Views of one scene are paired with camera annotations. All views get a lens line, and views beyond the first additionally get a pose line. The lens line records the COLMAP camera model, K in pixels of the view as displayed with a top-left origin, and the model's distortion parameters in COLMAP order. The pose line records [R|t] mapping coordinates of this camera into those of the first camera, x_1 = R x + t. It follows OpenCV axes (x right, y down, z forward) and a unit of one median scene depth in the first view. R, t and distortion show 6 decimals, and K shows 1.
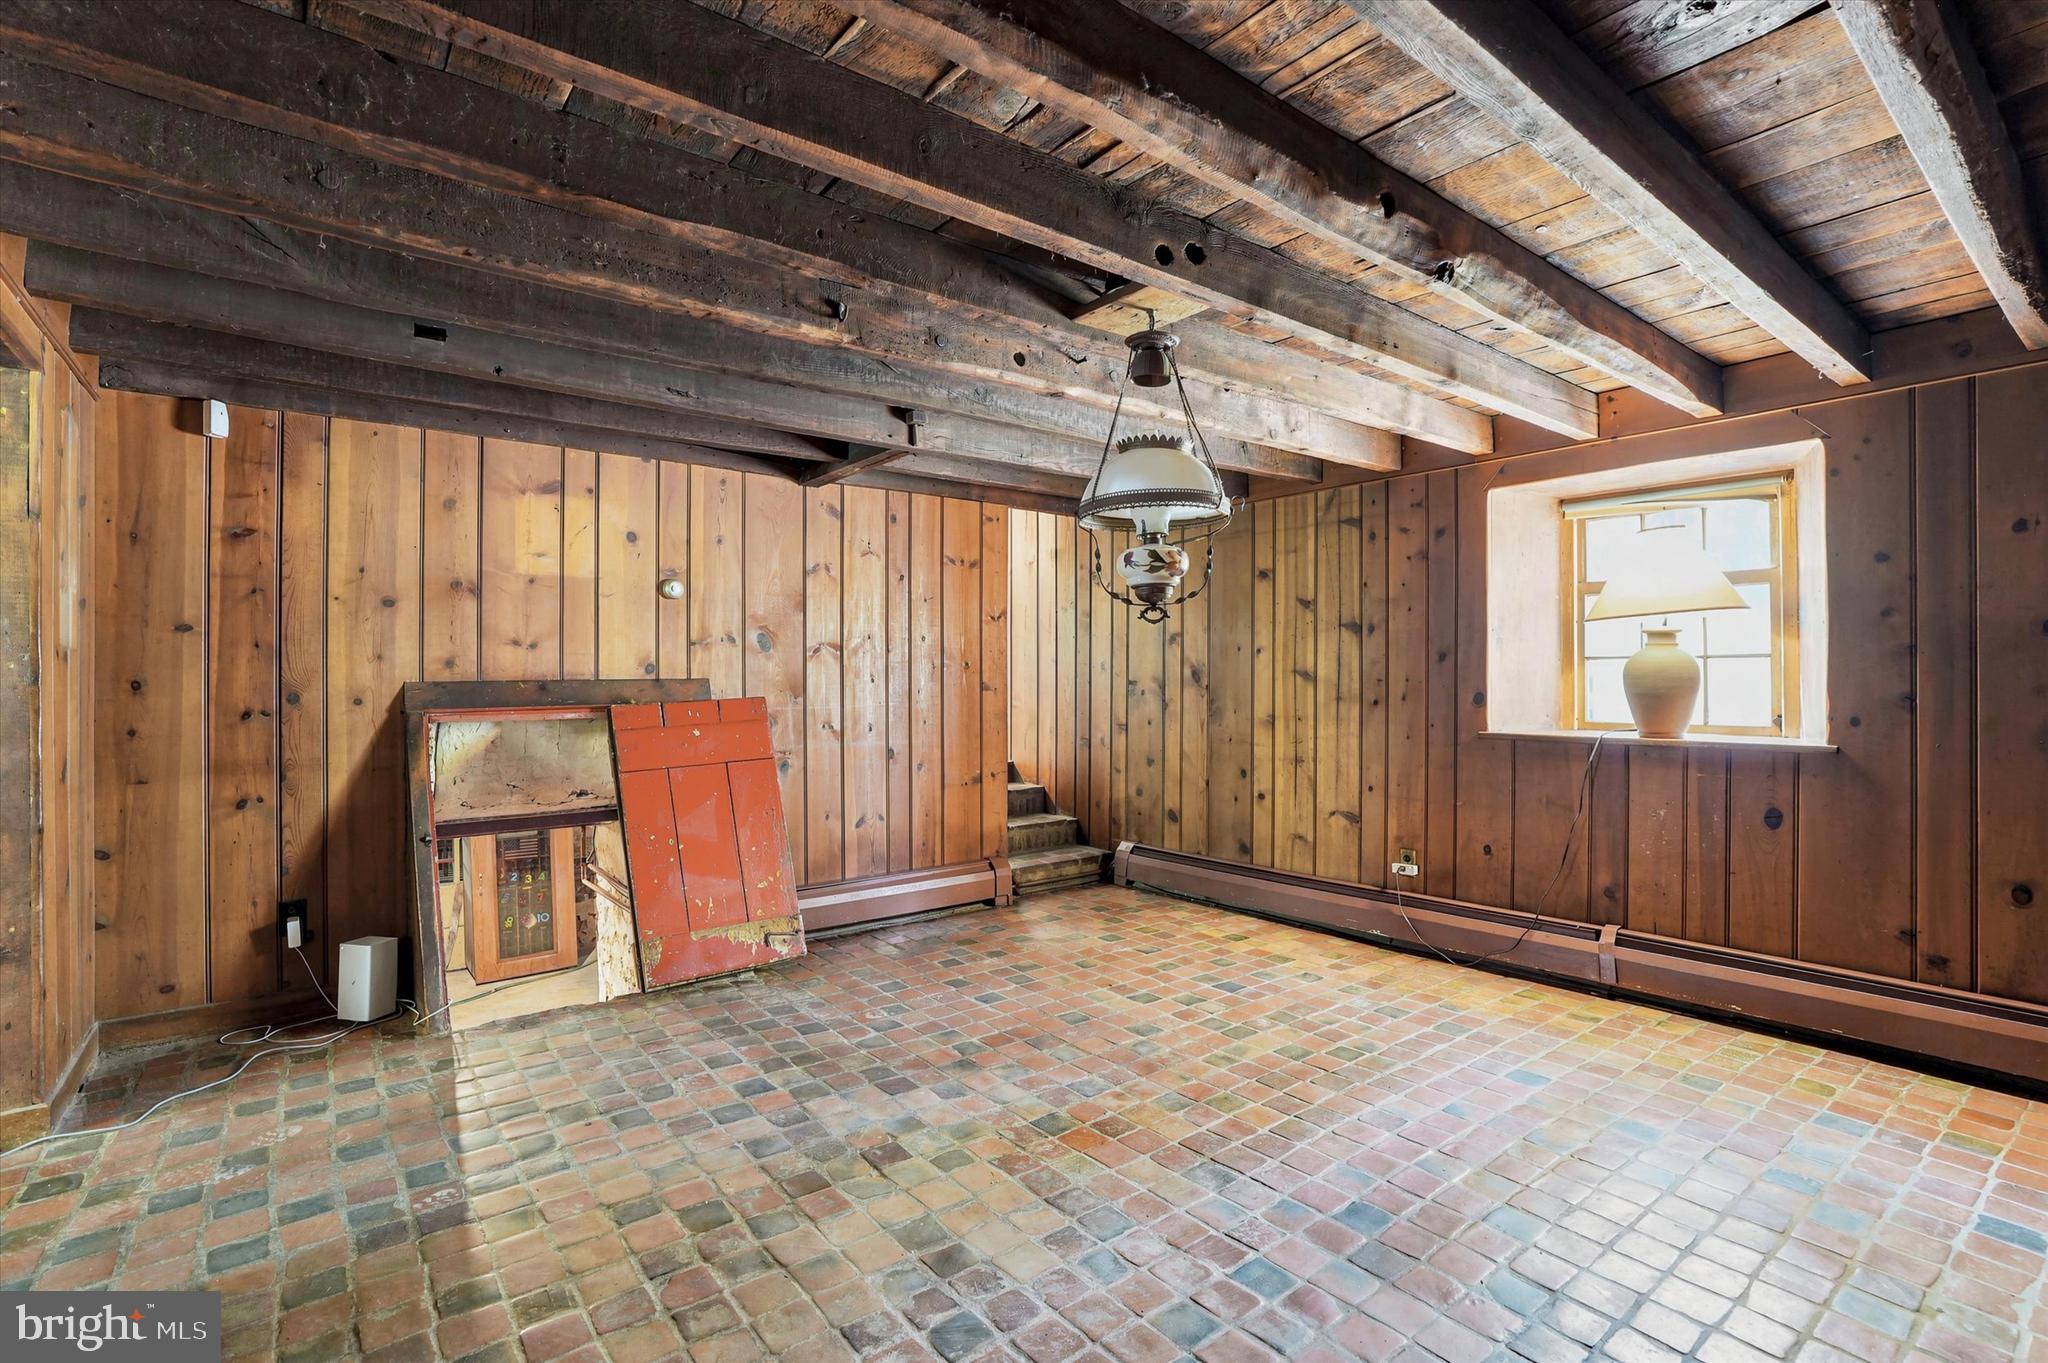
lens RADIAL K [[942.4, 0, 1024.0], [0, 942.4, 681.5], [0, 0, 1]] dist [-0.077469, 0.027793]
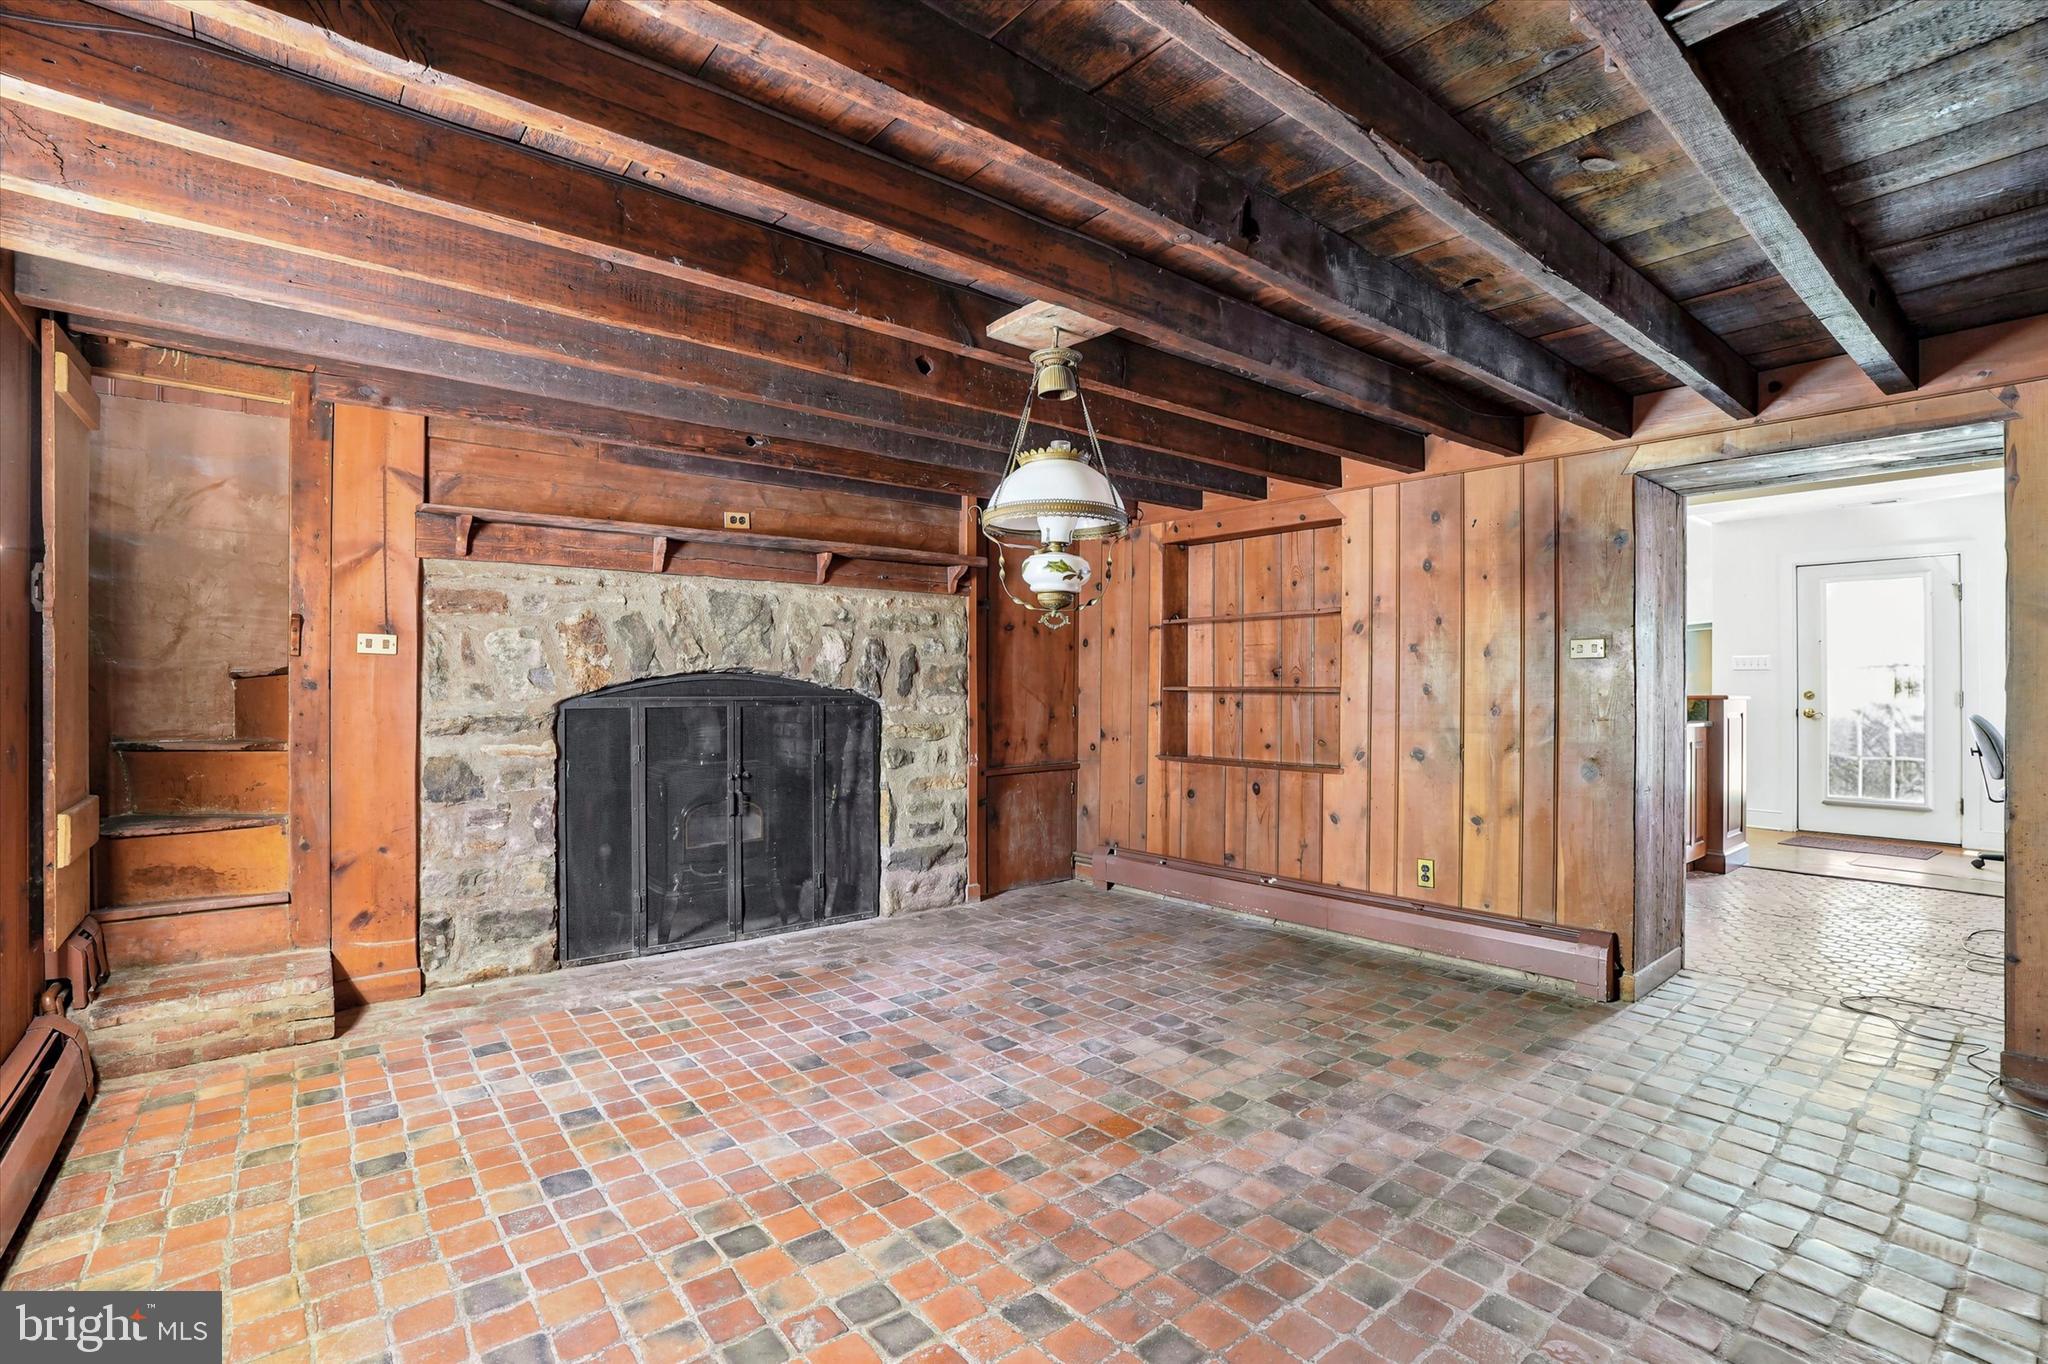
lens RADIAL K [[942.4, 0, 1024.0], [0, 942.4, 682.0], [0, 0, 1]] dist [-0.077469, 0.027793]
pose [[-0.999639, -0.002024, -0.026806, 0.141905], [-0.001941, 0.999993, -0.003106, 0.000875], [0.026812, -0.003053, -0.999636, 1.449853]]
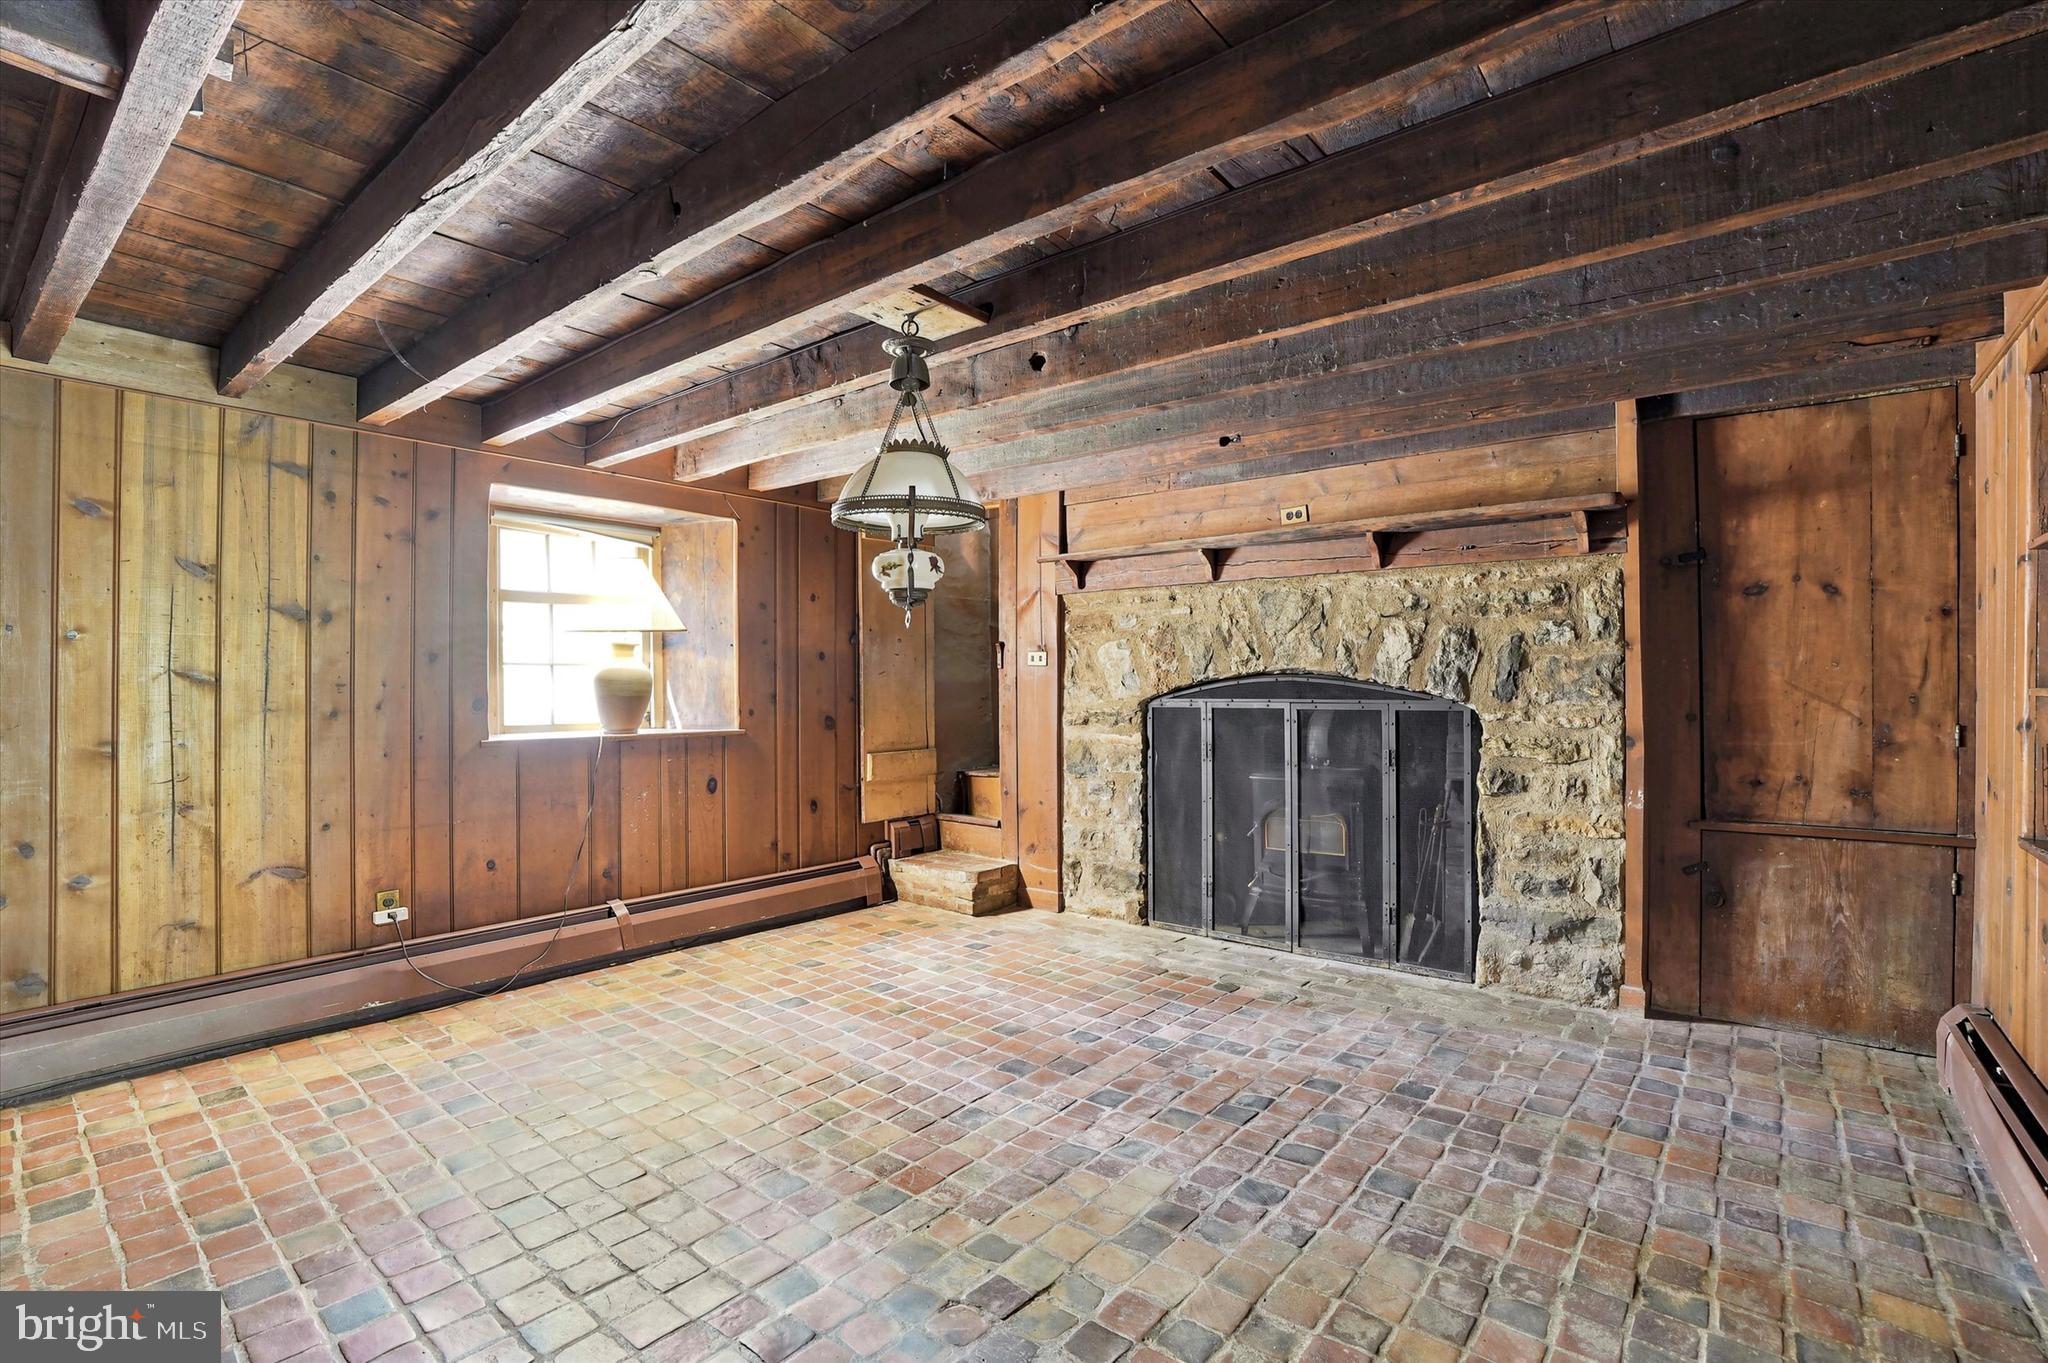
lens RADIAL K [[942.4, 0, 1024.0], [0, 942.4, 681.5], [0, 0, 1]] dist [-0.077469, 0.027793]
pose [[-0.224016, 0.004876, 0.974573, -0.615560], [0.001494, 0.999988, -0.004660, 0.000213], [-0.974584, 0.000412, -0.224021, 0.785266]]
